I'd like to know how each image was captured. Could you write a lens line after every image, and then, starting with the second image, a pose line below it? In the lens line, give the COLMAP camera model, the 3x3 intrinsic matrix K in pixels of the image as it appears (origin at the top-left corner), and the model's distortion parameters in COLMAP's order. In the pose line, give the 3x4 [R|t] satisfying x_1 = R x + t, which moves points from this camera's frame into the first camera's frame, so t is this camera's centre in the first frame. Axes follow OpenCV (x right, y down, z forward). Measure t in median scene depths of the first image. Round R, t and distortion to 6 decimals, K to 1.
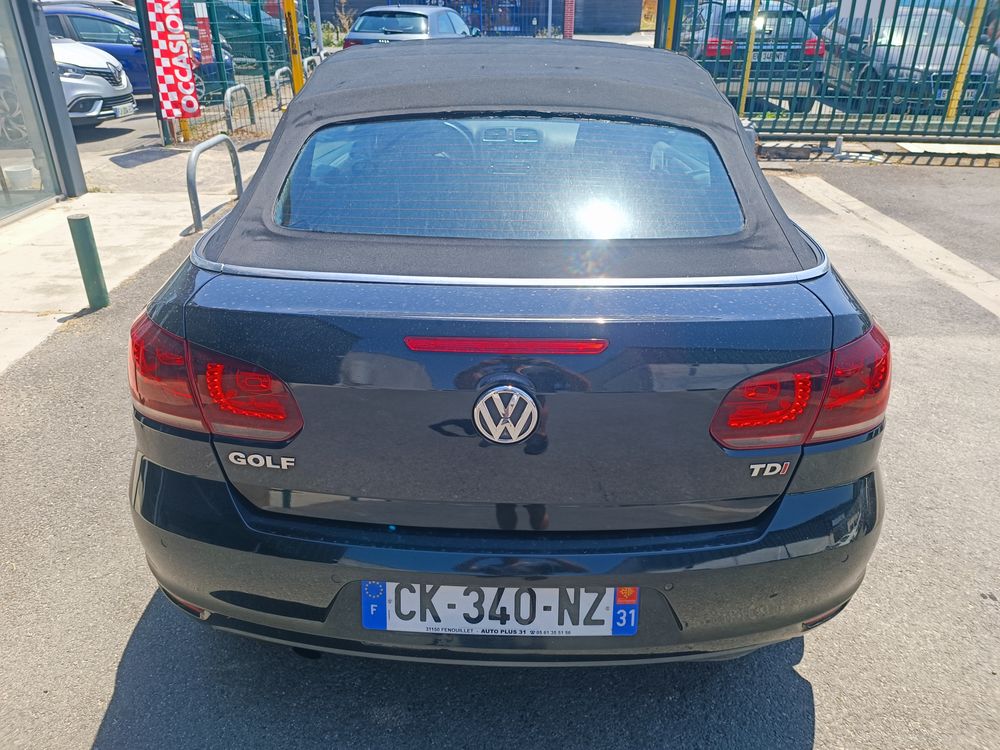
lens RADIAL K [[660.0, 0, 489.2], [0, 660.0, 374.2], [0, 0, 1]] dist [0.007953, 0.002096]
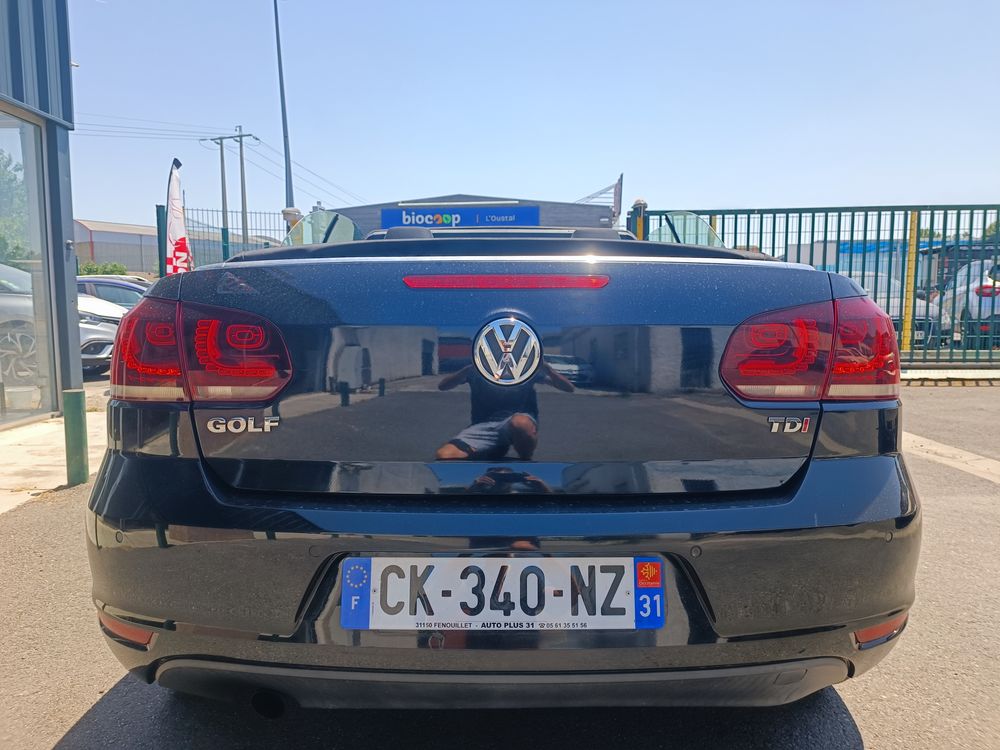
lens RADIAL K [[674.4, 0, 487.3], [0, 674.4, 450.8], [0, 0, 1]] dist [0.000035, -0.001598]
pose [[0.999828, -0.003127, 0.018271, -0.019500], [0.008853, 0.946542, -0.322460, 0.457490], [-0.016286, 0.322566, 0.946407, 0.110860]]
